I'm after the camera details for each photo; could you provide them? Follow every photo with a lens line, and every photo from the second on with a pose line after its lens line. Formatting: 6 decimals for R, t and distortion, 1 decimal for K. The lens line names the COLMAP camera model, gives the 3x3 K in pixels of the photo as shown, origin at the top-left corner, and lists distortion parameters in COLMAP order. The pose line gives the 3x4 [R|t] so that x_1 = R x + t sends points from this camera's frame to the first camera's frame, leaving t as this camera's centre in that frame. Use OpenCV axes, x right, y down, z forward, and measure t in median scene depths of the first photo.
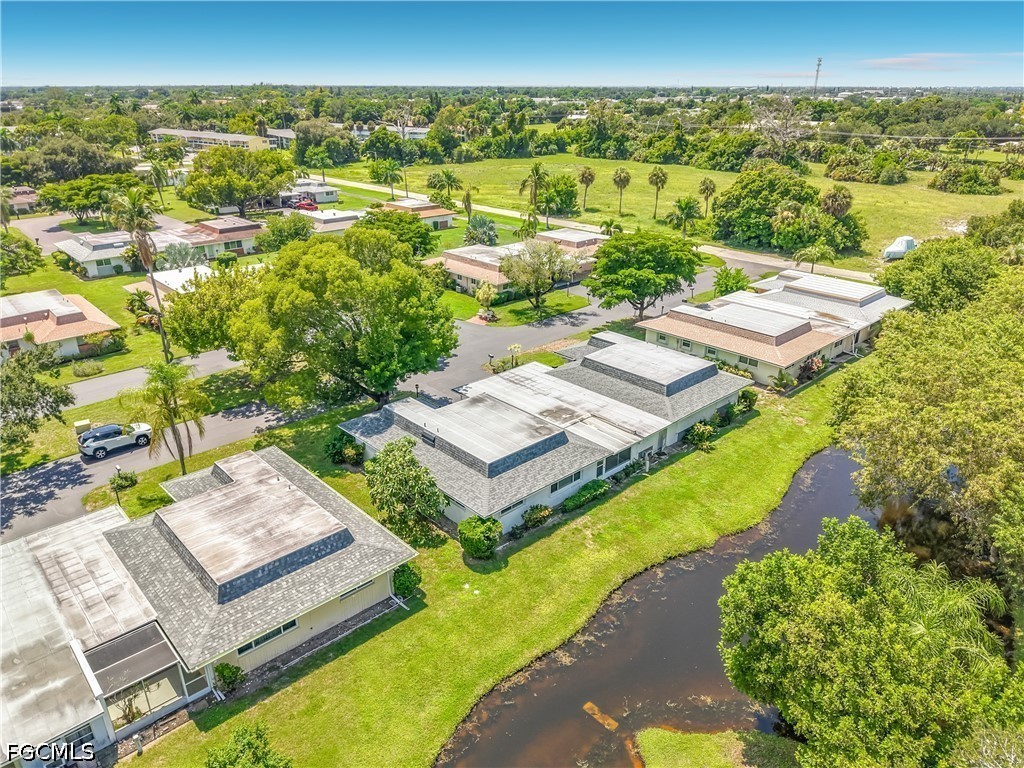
lens RADIAL K [[706.5, 0, 515.5], [0, 706.5, 380.3], [0, 0, 1]] dist [0.036817, -0.060467]
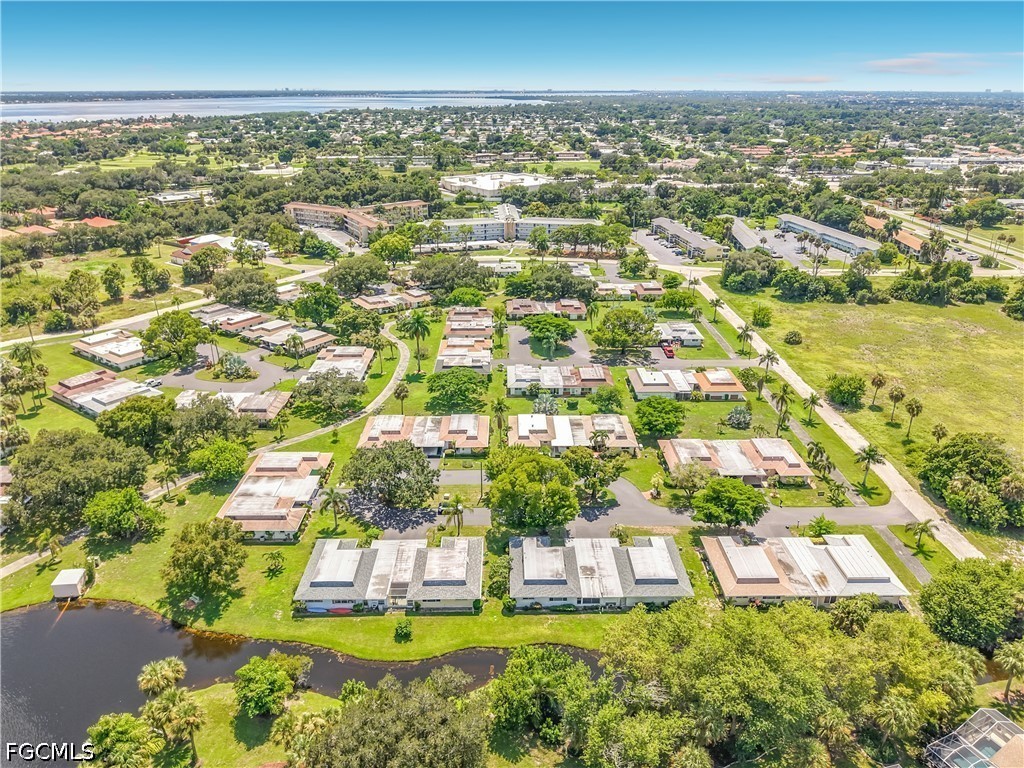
lens RADIAL K [[706.5, 0, 515.5], [0, 706.5, 380.3], [0, 0, 1]] dist [0.036817, -0.060467]
pose [[0.743477, 0.255451, -0.618051, 1.148446], [-0.260815, 0.961748, 0.083762, -0.674478], [0.615806, 0.098922, 0.781663, -0.978292]]
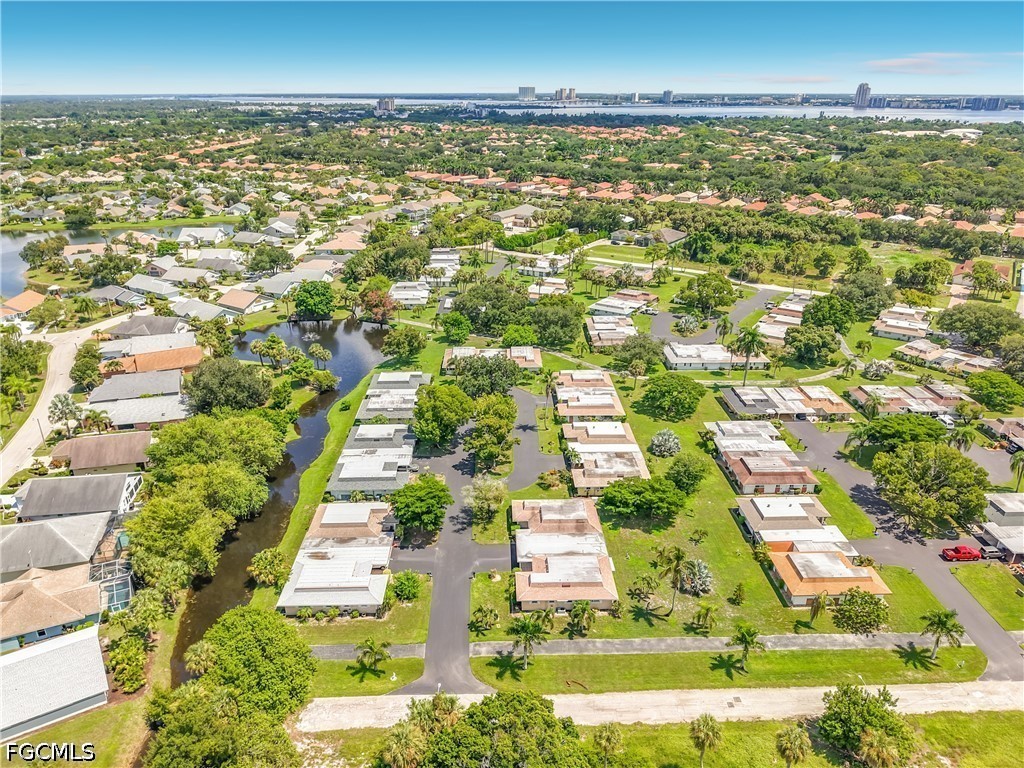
lens RADIAL K [[714.4, 0, 512.0], [0, 714.4, 384.0], [0, 0, 1]] dist [0.007781, -0.027266]
pose [[-0.665583, 0.283596, -0.690342, 1.695698], [-0.287616, 0.756075, 0.587900, -2.153908], [0.688677, 0.589850, -0.421665, 2.548815]]
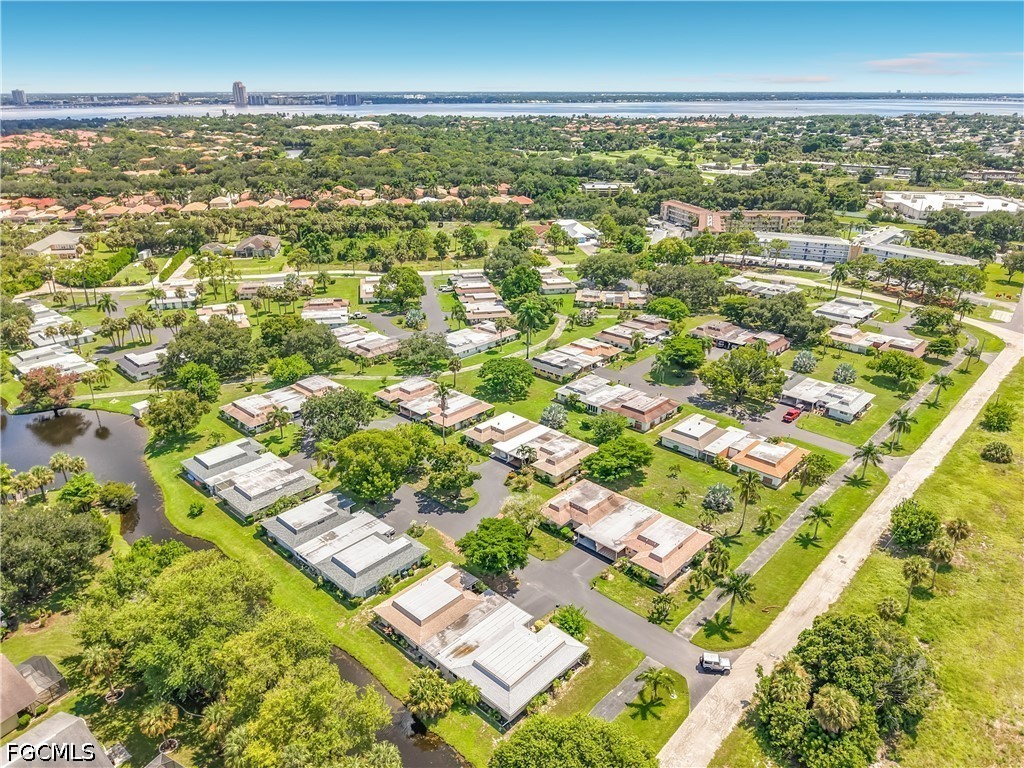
lens RADIAL K [[706.5, 0, 515.5], [0, 706.5, 380.3], [0, 0, 1]] dist [0.036817, -0.060467]
pose [[0.070775, 0.377852, -0.923157, 2.183681], [-0.386208, 0.863675, 0.323896, -1.469543], [0.919692, 0.333607, 0.207056, 0.910748]]
